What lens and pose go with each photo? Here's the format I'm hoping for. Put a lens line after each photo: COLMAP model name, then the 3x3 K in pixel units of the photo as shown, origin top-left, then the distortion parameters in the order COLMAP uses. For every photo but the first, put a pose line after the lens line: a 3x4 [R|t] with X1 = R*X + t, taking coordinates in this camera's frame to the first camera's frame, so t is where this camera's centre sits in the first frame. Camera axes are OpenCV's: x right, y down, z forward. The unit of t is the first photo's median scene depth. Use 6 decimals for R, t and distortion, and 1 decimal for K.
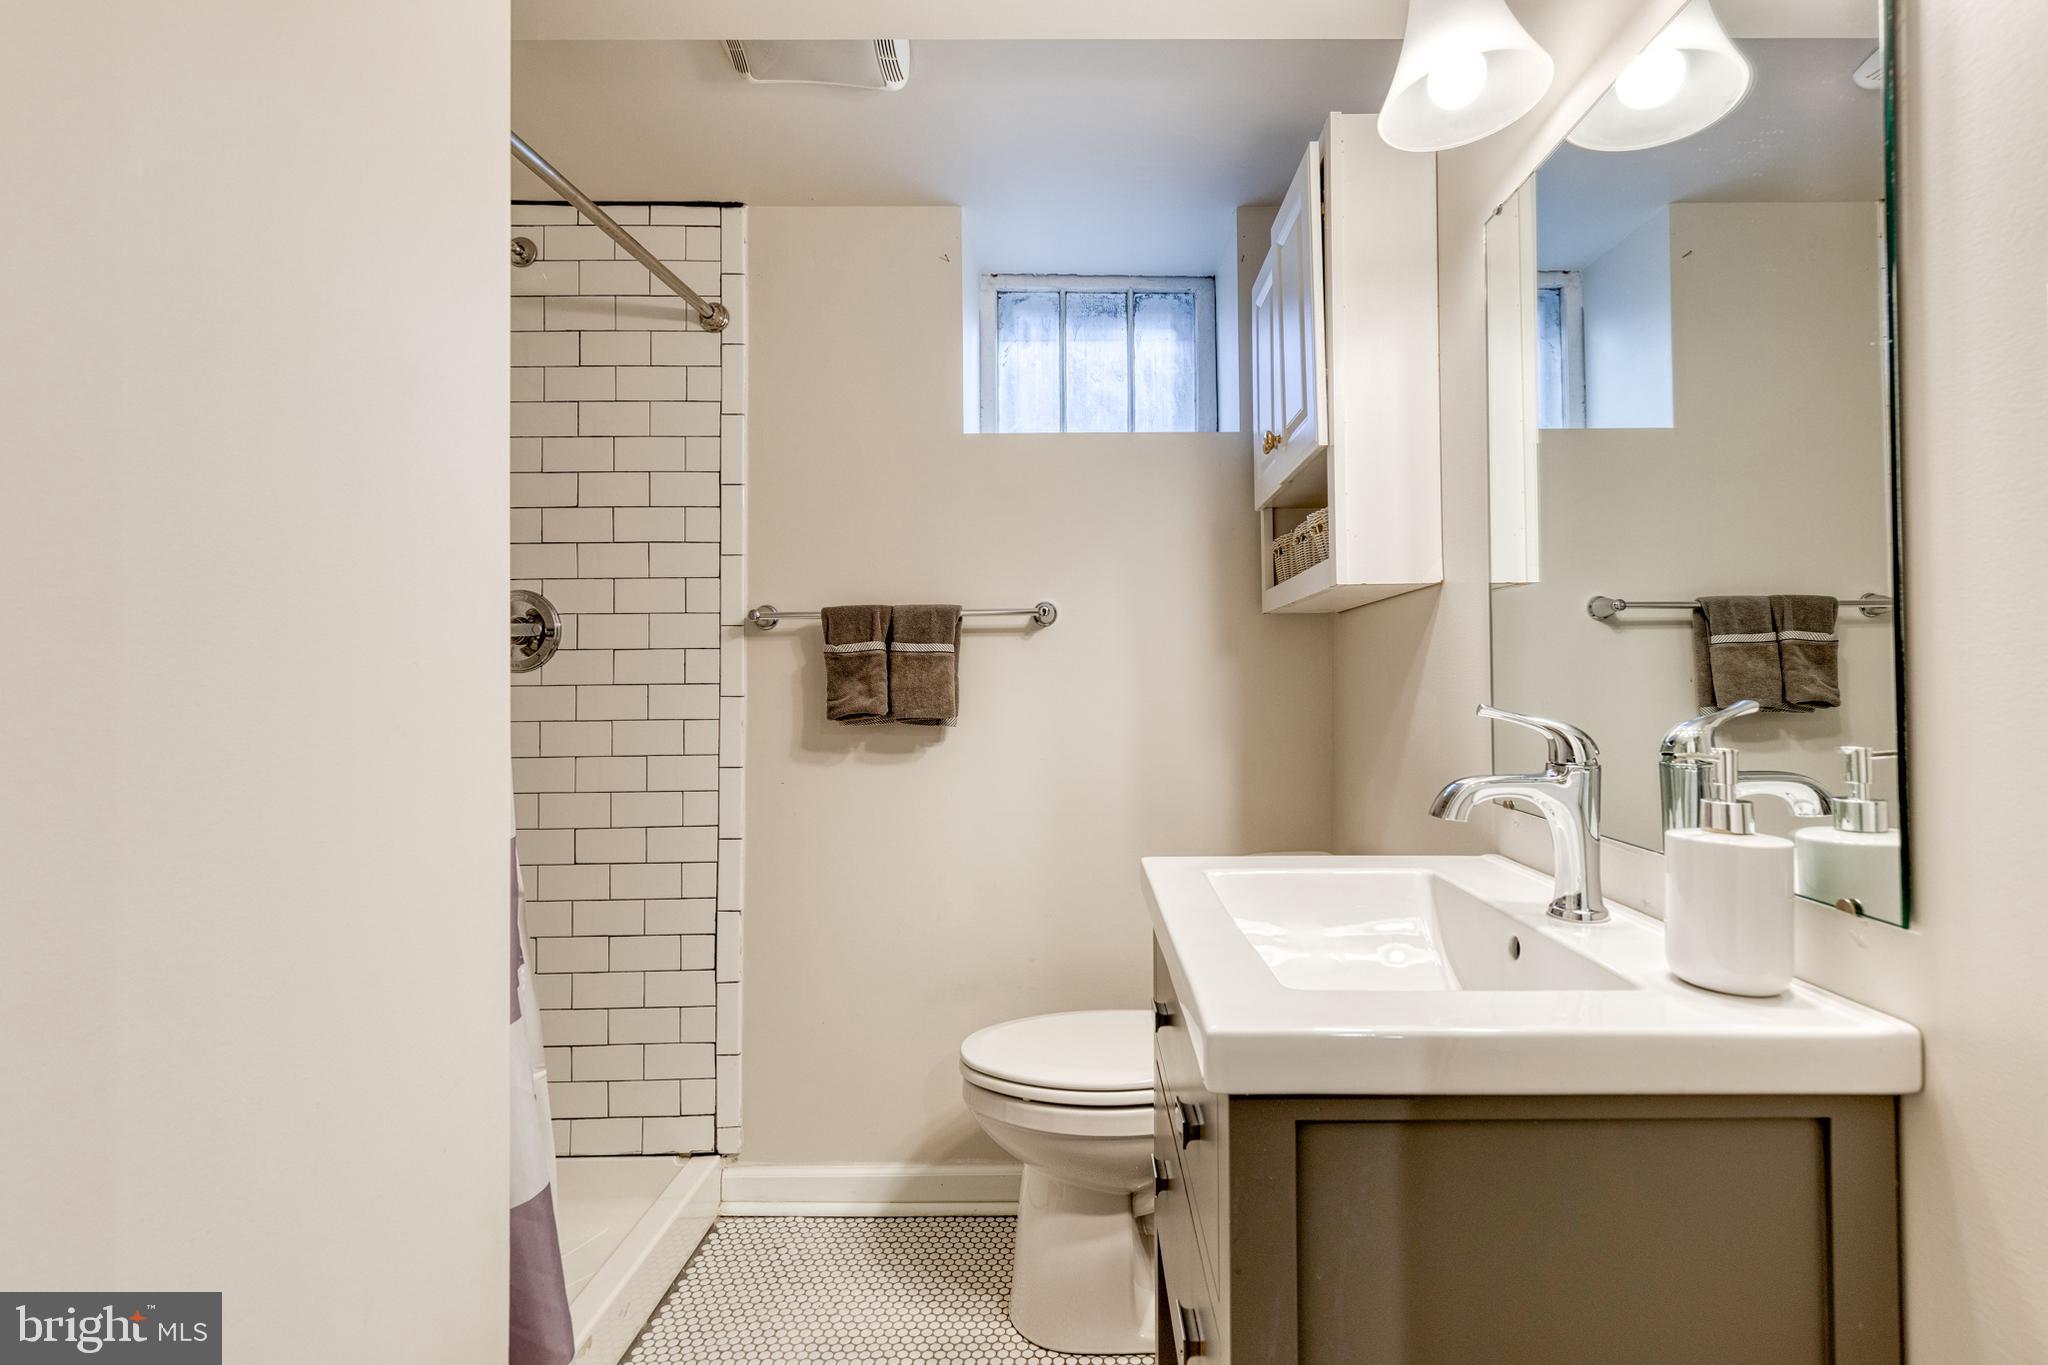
lens RADIAL K [[918.6, 0, 1024.7], [0, 918.6, 678.5], [0, 0, 1]] dist [0.009166, -0.000657]
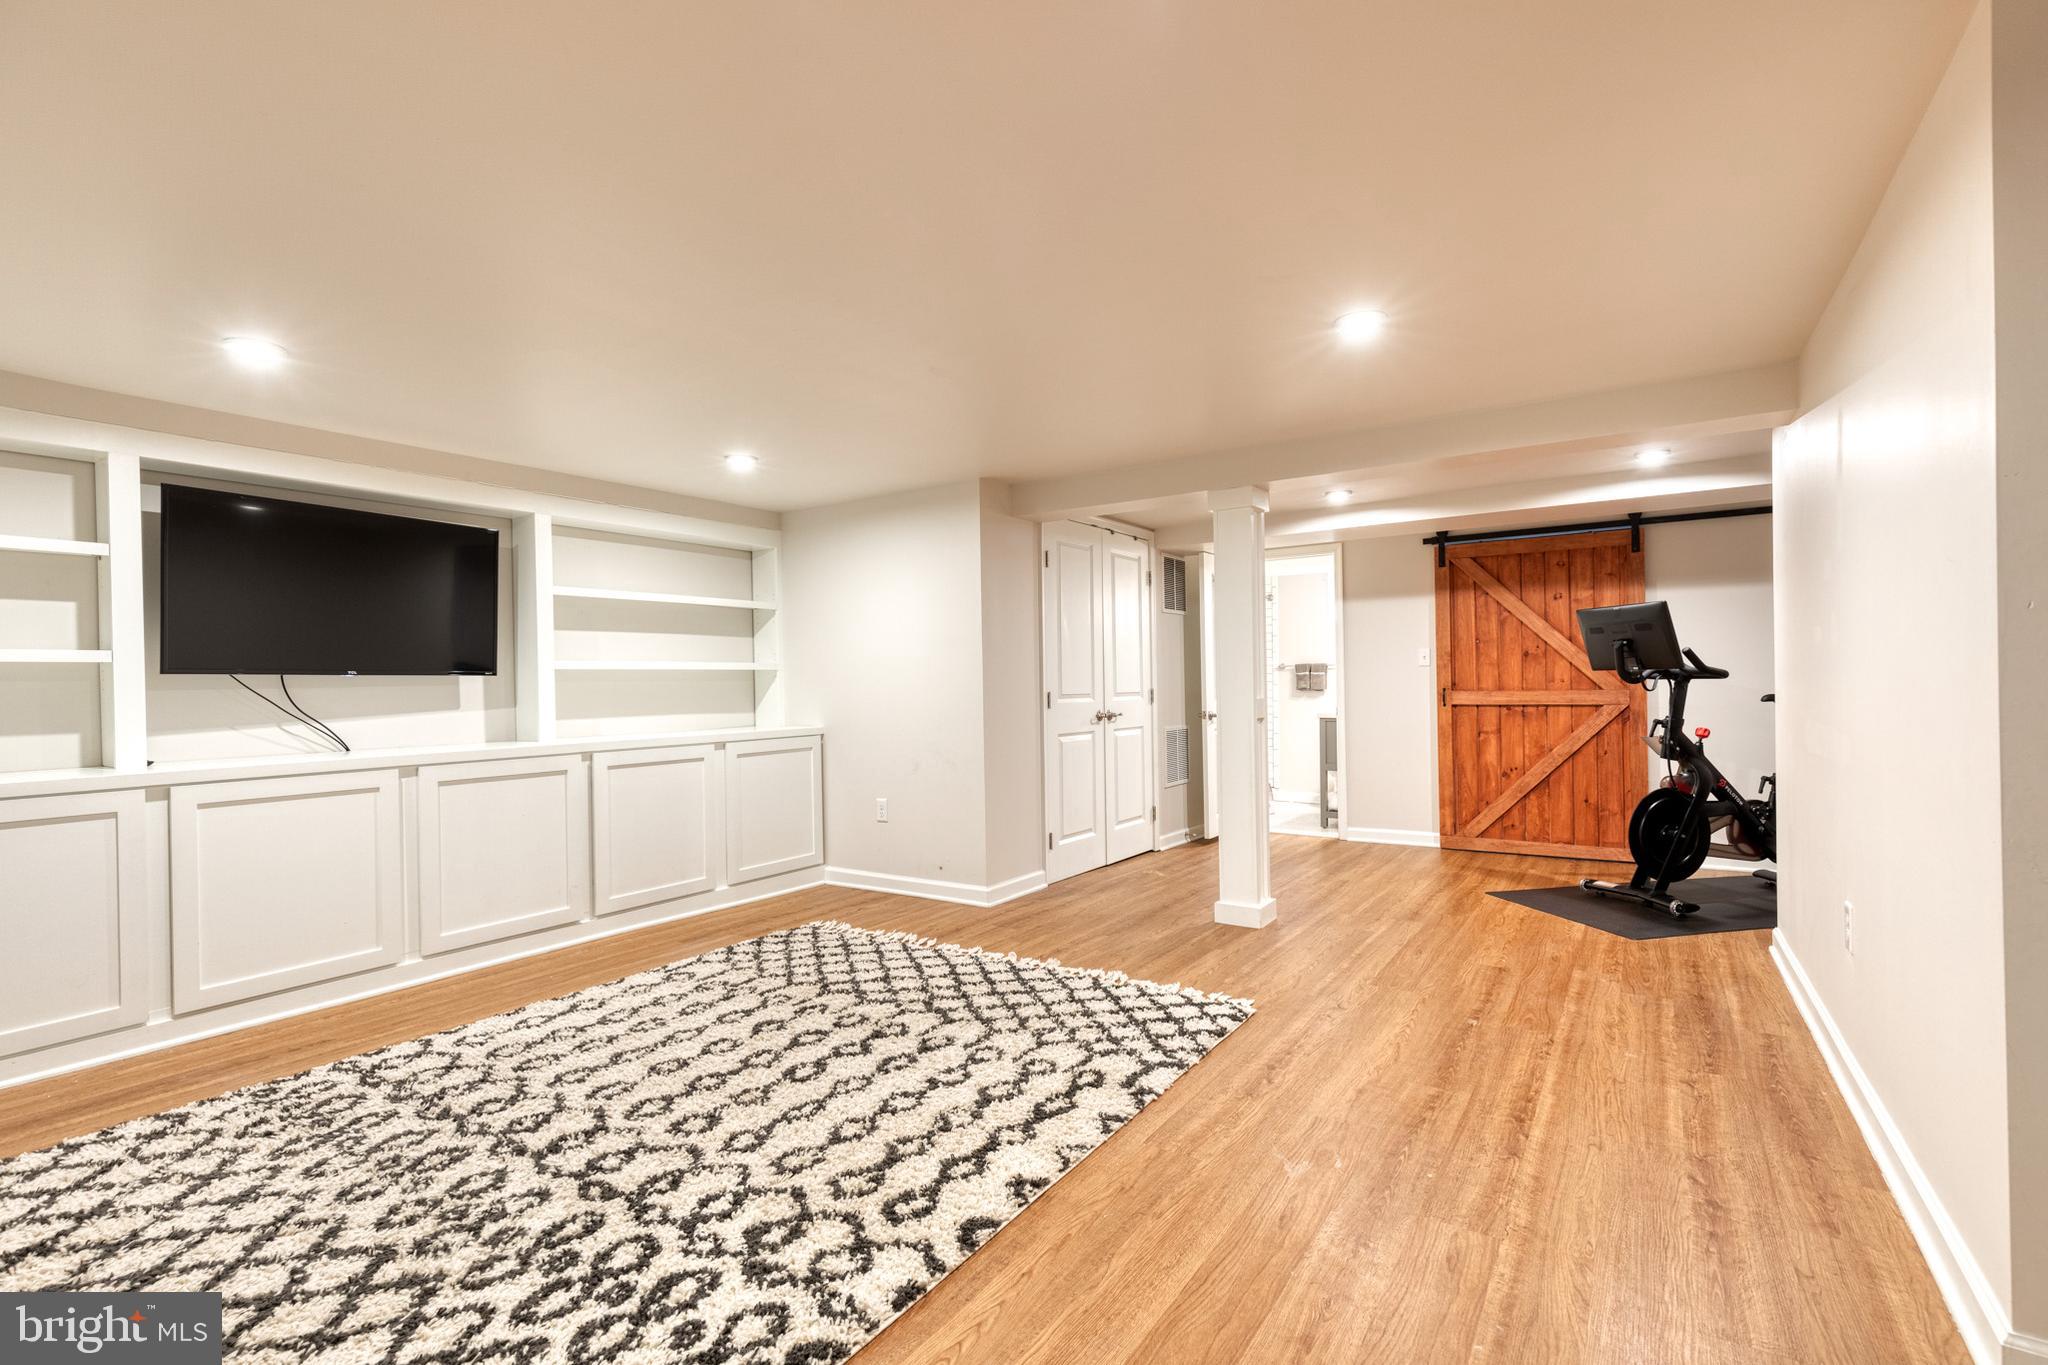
lens RADIAL K [[918.6, 0, 1041.7], [0, 918.6, 676.7], [0, 0, 1]] dist [0.009166, -0.000657]
pose [[0.826318, -0.010877, -0.563099, 1.217390], [0.018795, 0.999789, 0.008268, -0.075118], [0.562890, -0.017415, 0.826348, -3.218874]]
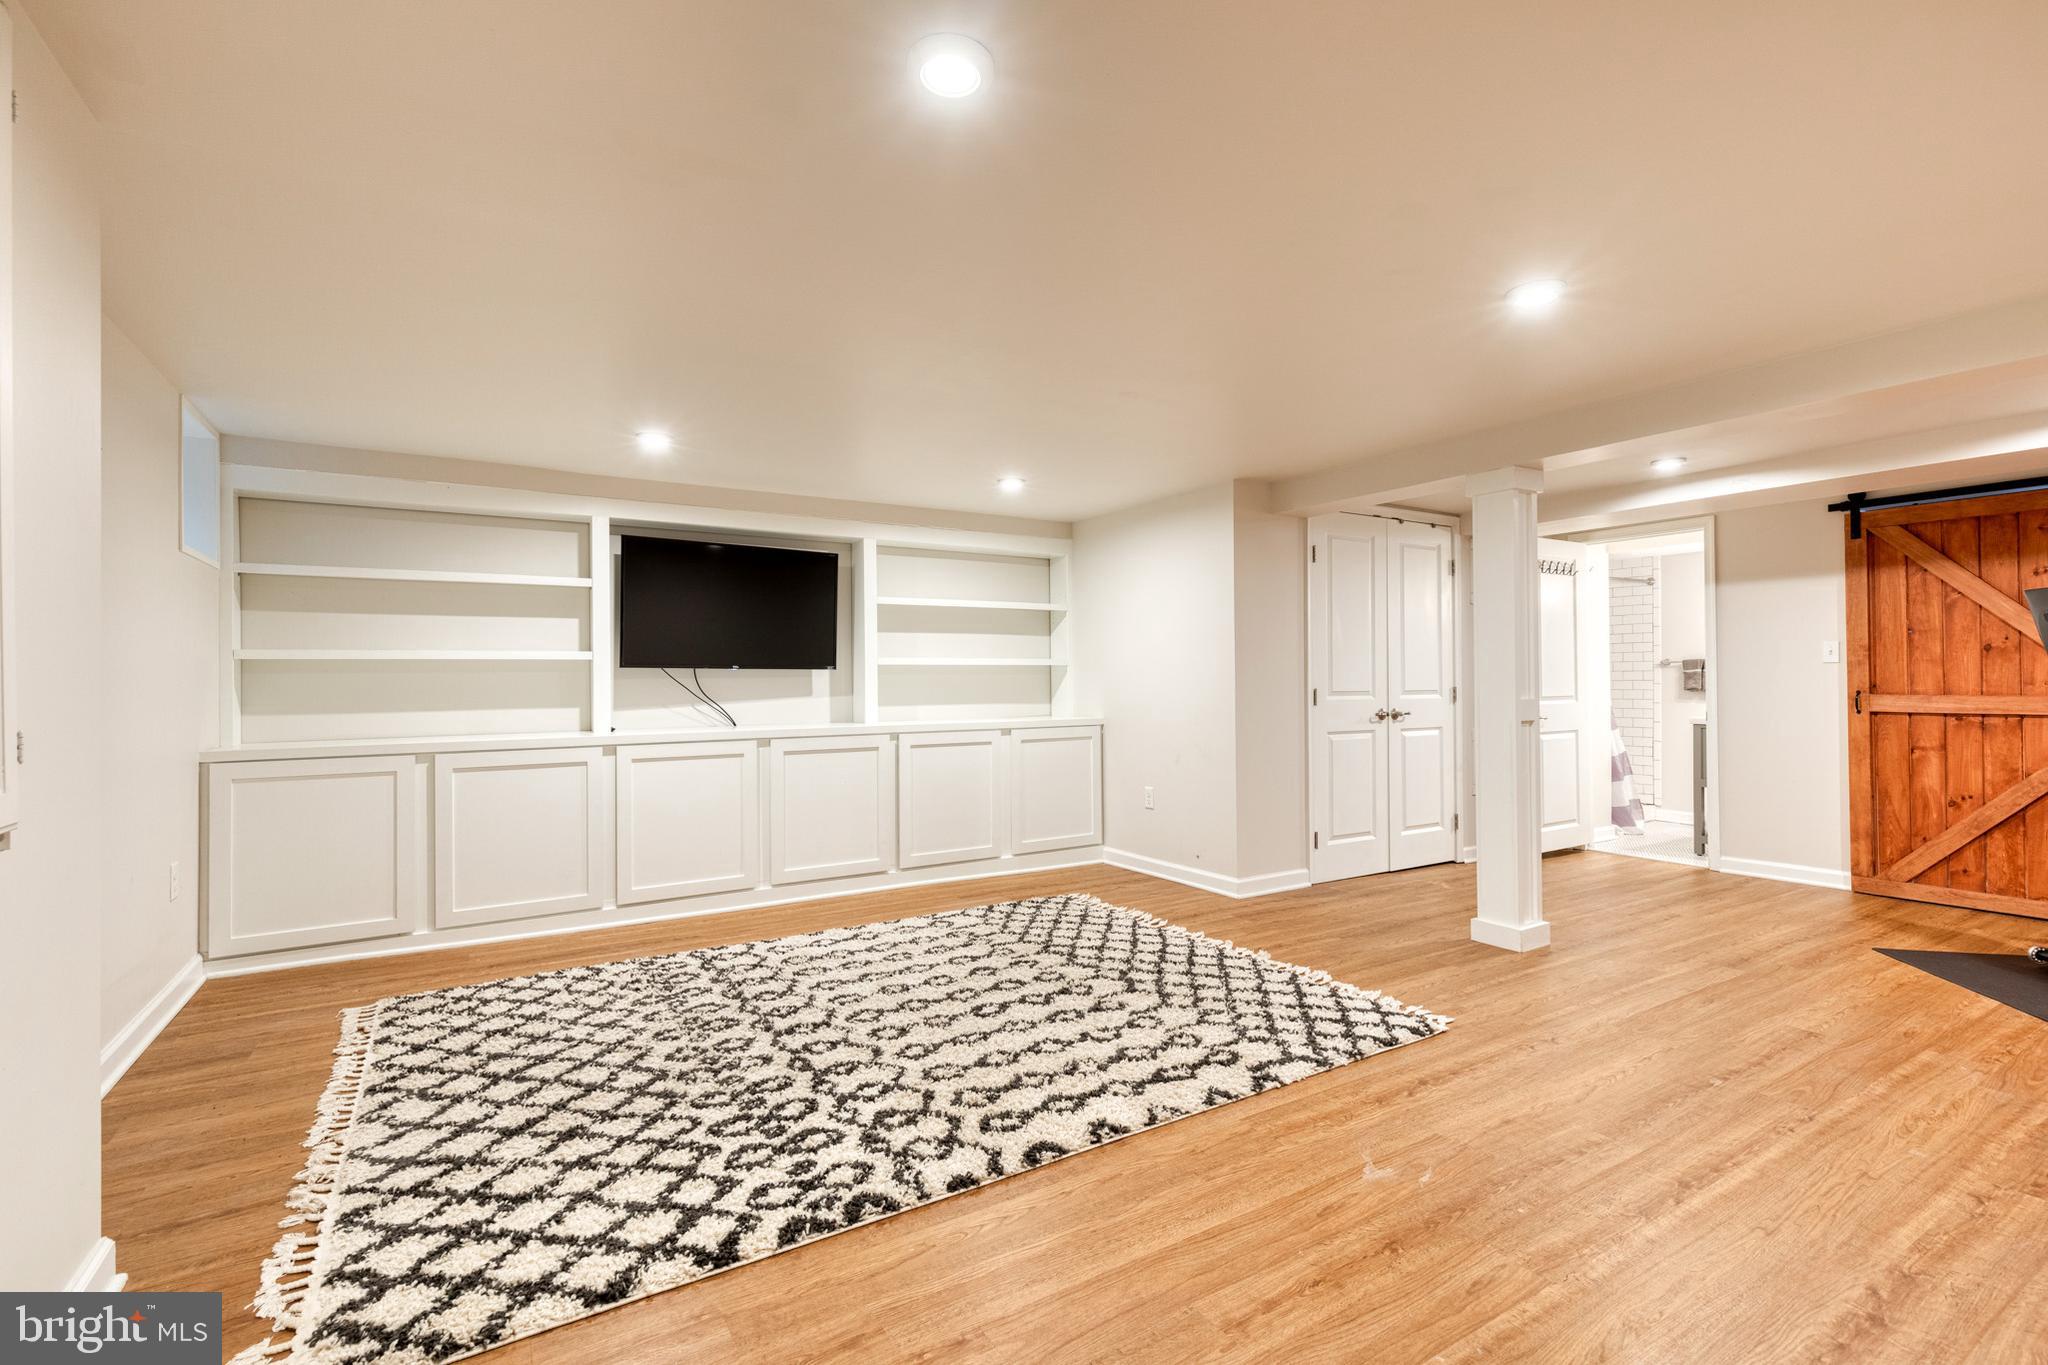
lens RADIAL K [[918.6, 0, 1039.4], [0, 918.6, 669.6], [0, 0, 1]] dist [0.009166, -0.000657]
pose [[0.525598, -0.007539, -0.850699, 1.535555], [0.014887, 0.999889, 0.000337, -0.075586], [0.850603, -0.012842, 0.525652, -3.070569]]
